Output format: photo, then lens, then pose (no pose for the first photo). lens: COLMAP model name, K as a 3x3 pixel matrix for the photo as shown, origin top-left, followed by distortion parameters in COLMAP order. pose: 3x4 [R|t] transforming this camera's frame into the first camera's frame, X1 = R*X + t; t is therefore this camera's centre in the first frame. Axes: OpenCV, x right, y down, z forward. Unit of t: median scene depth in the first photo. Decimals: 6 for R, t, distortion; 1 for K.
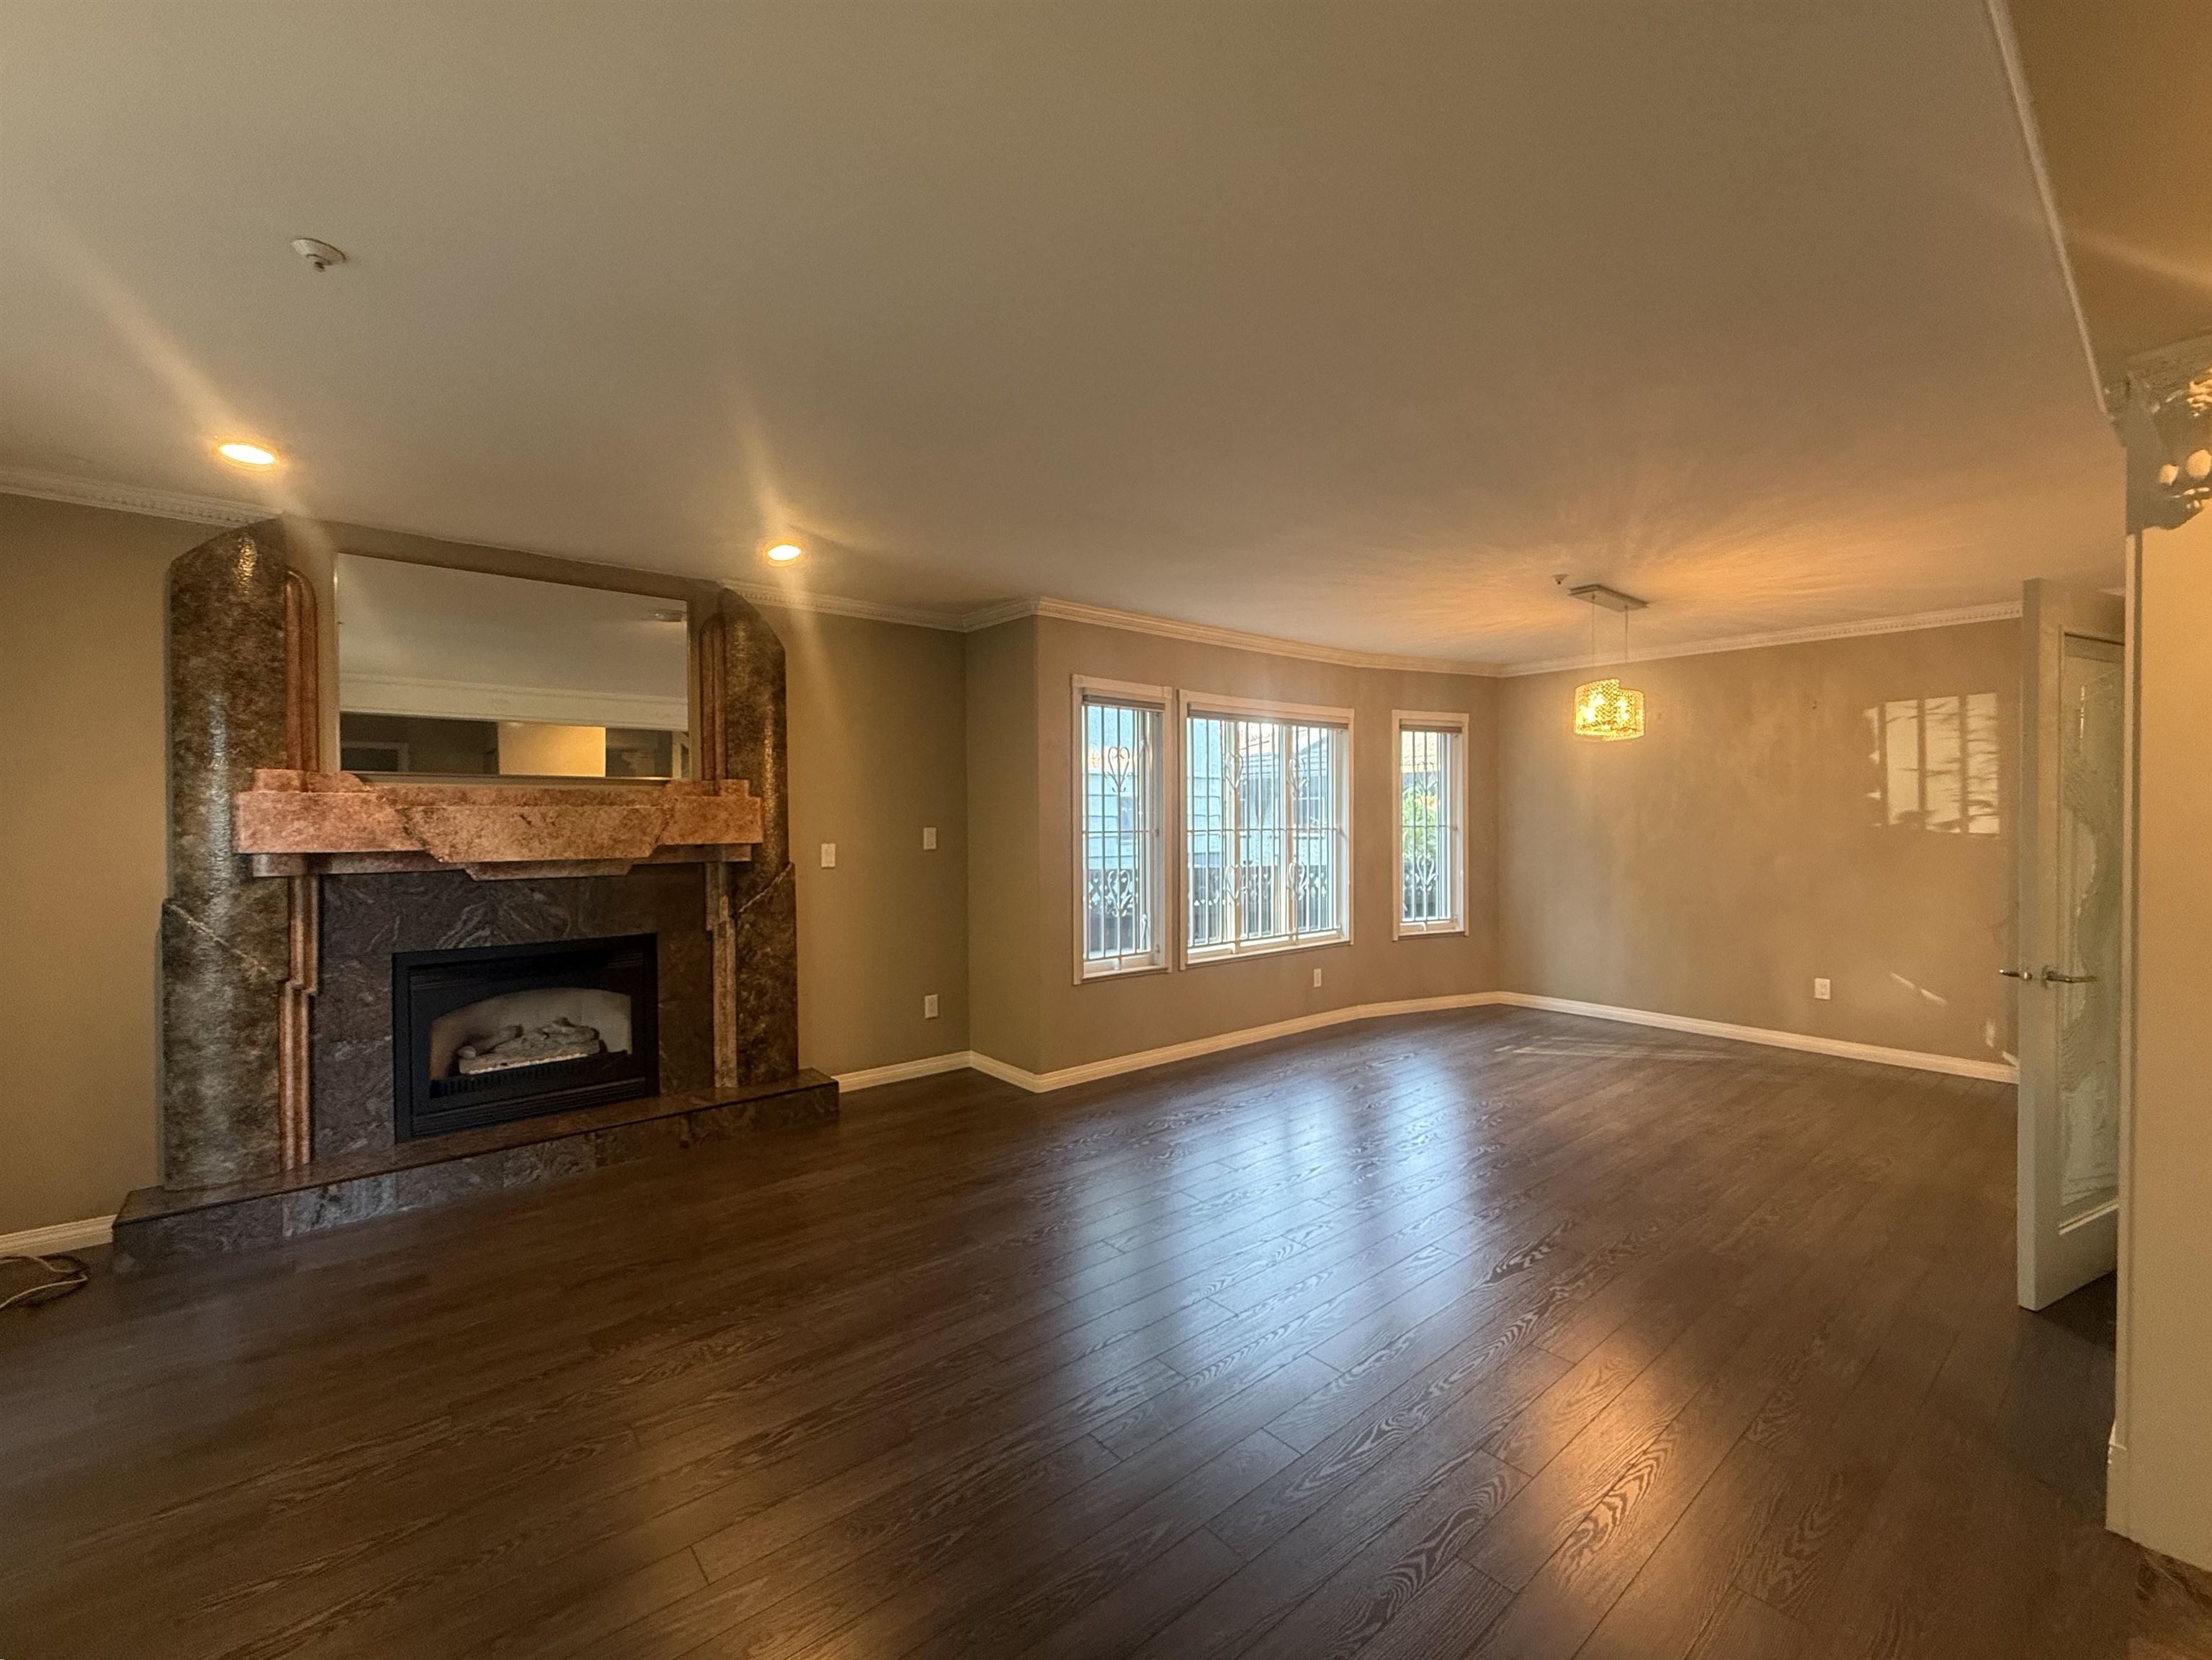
lens RADIAL K [[893.9, 0, 1106.0], [0, 893.9, 830.0], [0, 0, 1]] dist [-0.000991, -0.000163]
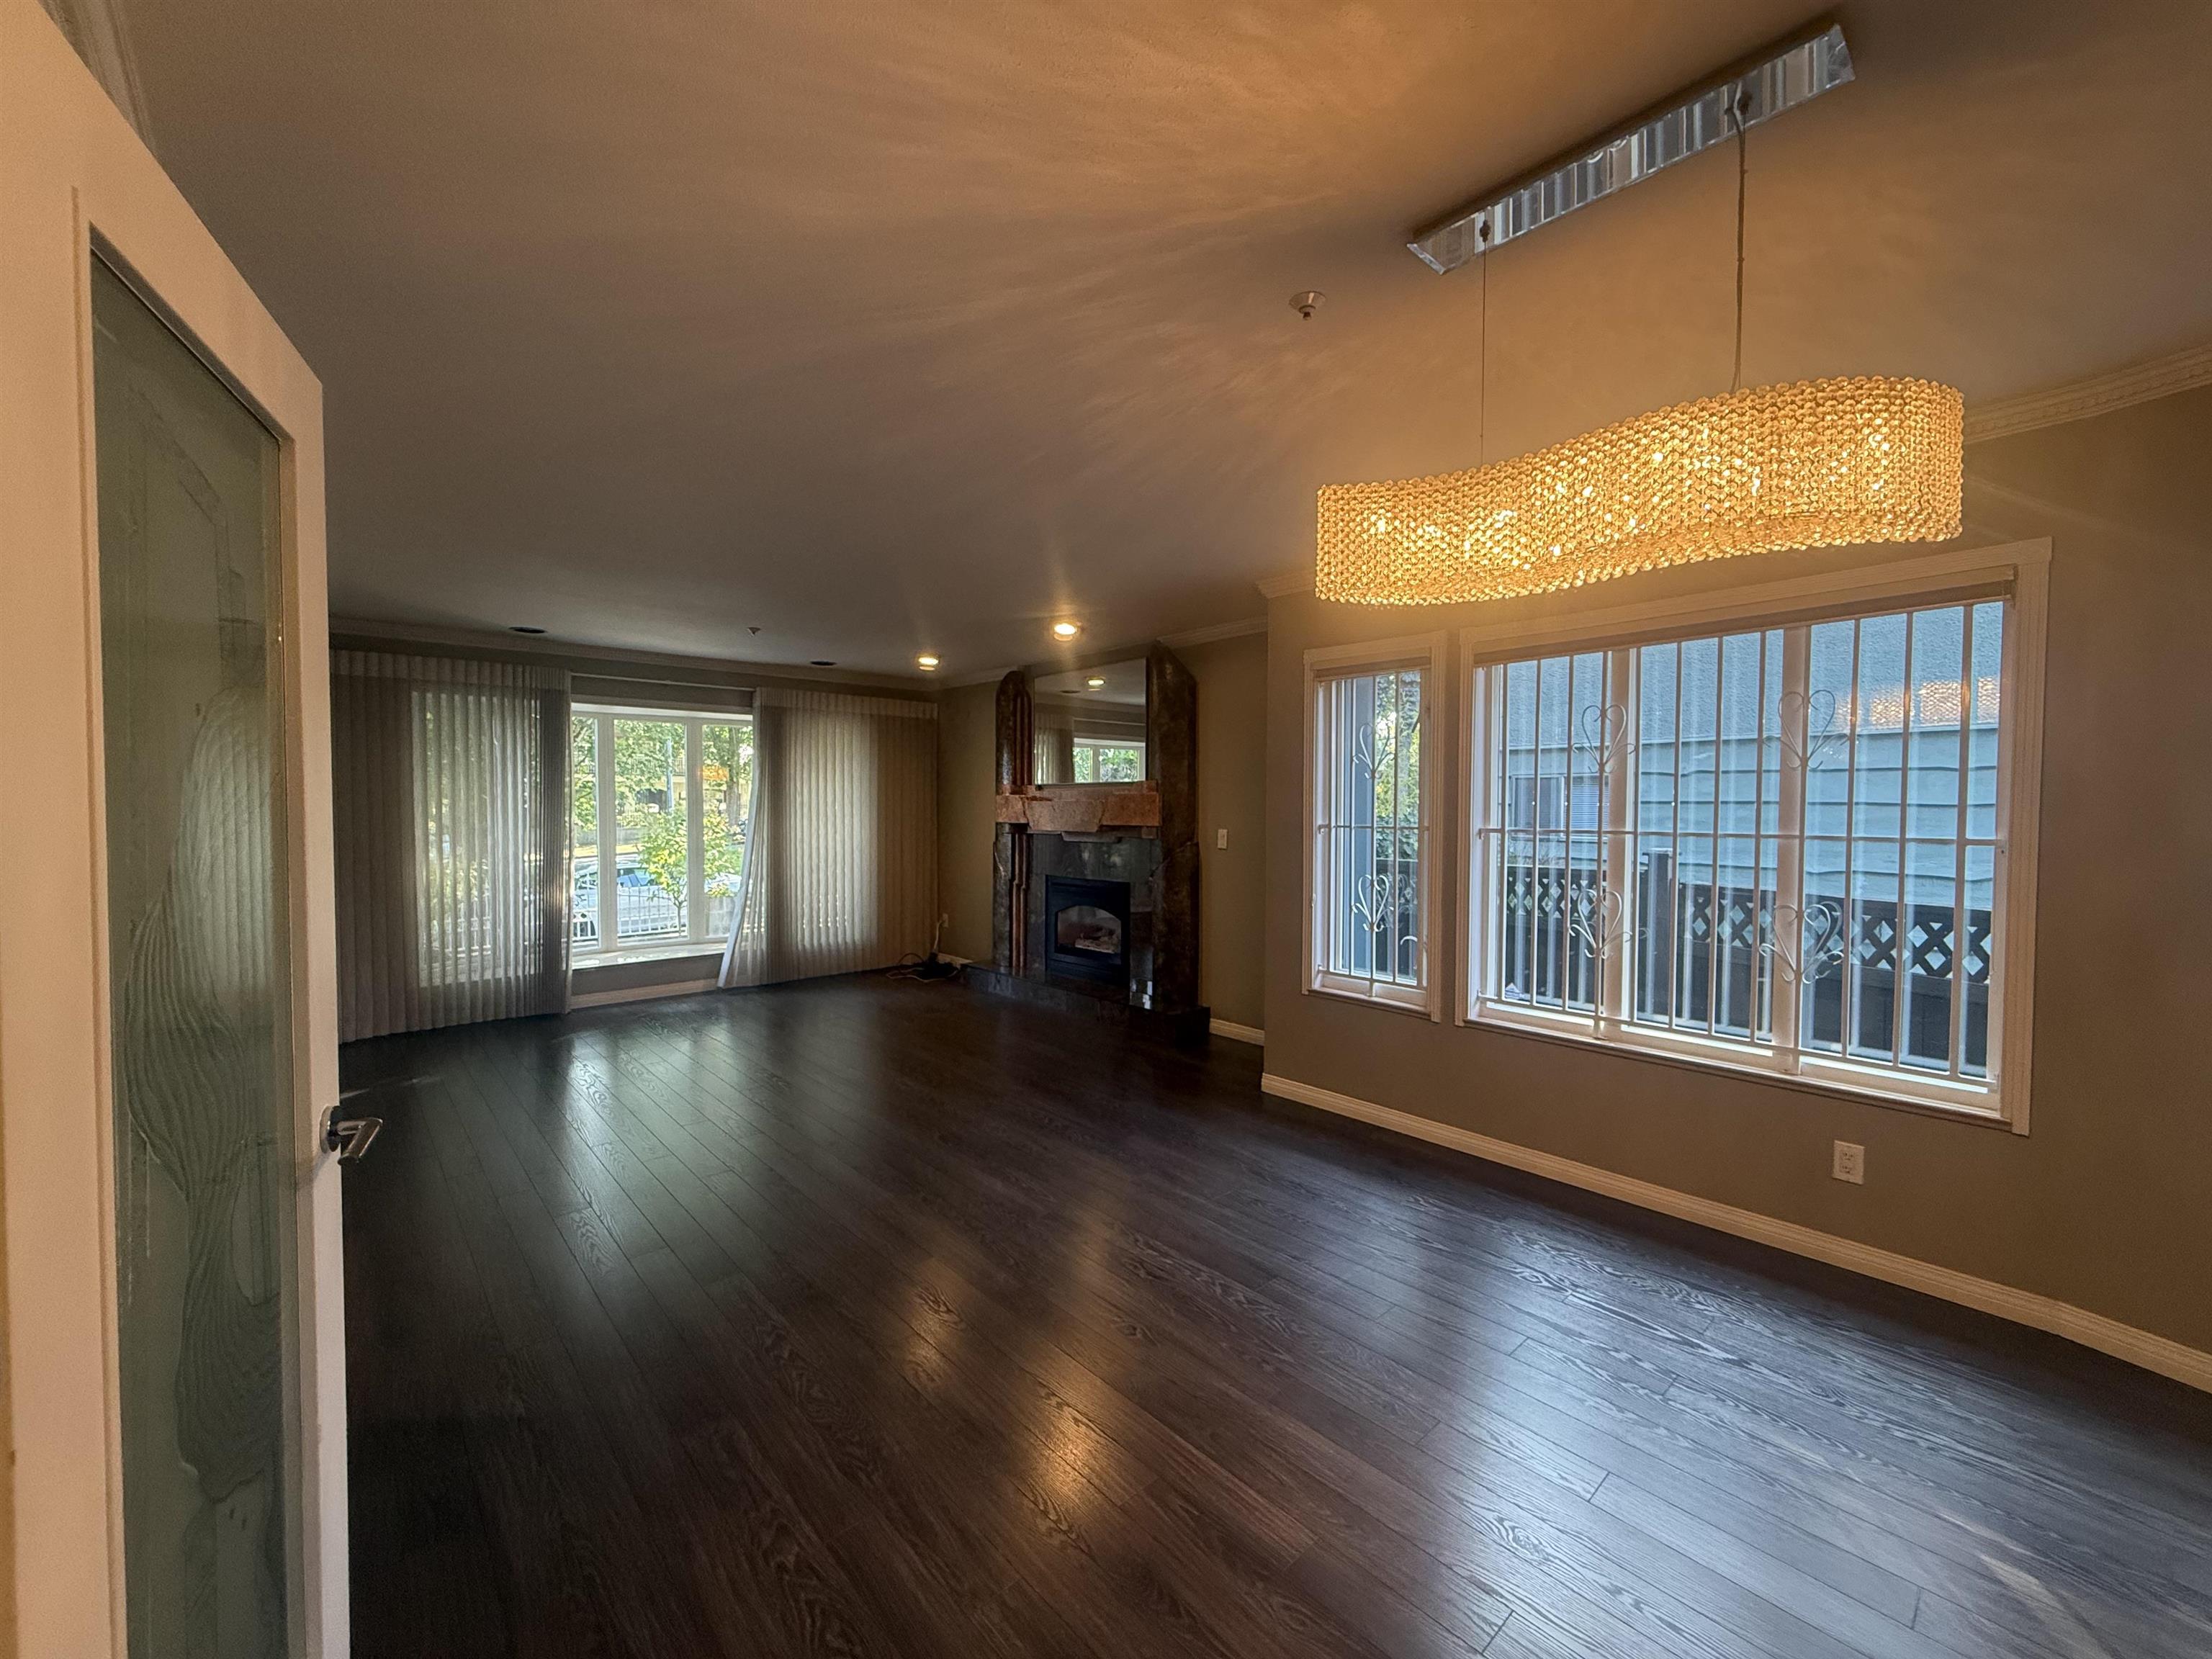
lens RADIAL K [[893.7, 0, 1106.0], [0, 893.7, 829.5], [0, 0, 1]] dist [-0.000991, -0.000163]
pose [[0.044325, 0.033051, -0.998470, 0.879385], [-0.012065, 0.999397, 0.032546, -0.021016], [0.998944, 0.010604, 0.044697, 0.776737]]
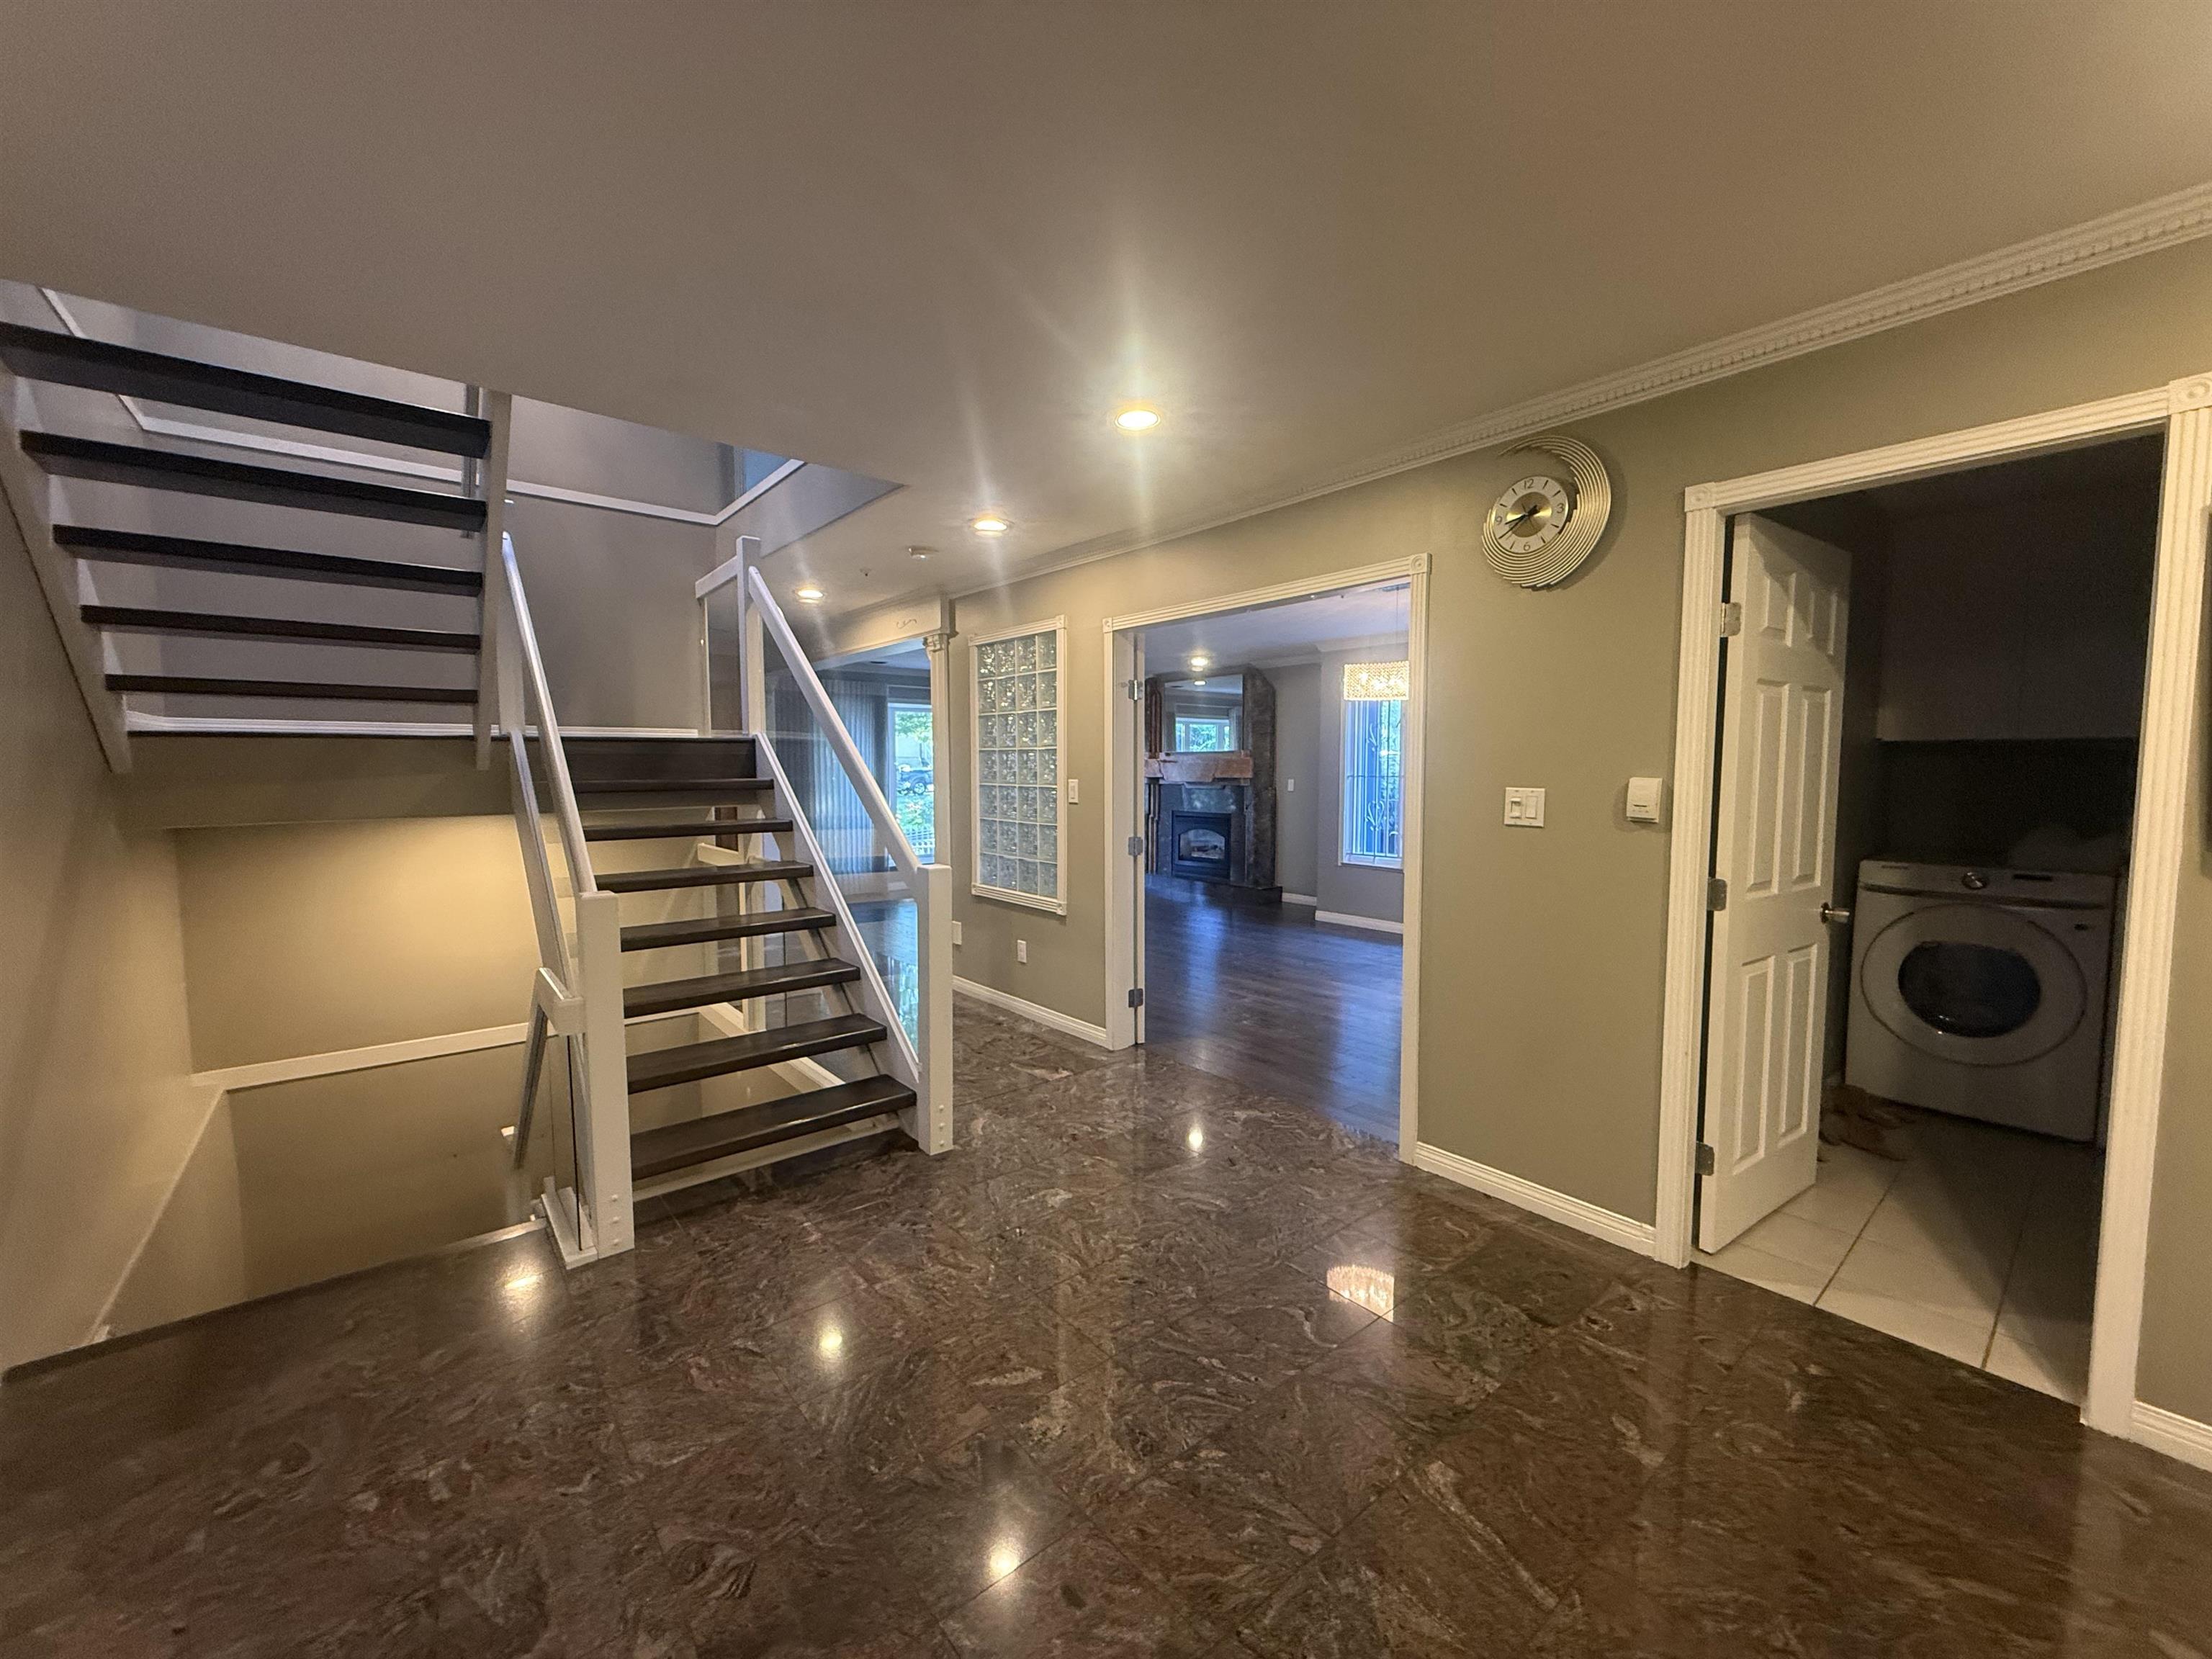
lens RADIAL K [[893.7, 0, 1106.0], [0, 893.7, 829.5], [0, 0, 1]] dist [-0.000991, -0.000163]
pose [[0.004500, 0.077020, -0.997019, 1.690772], [-0.011944, 0.996962, 0.076962, -0.022372], [0.999919, 0.011562, 0.005406, 0.562932]]
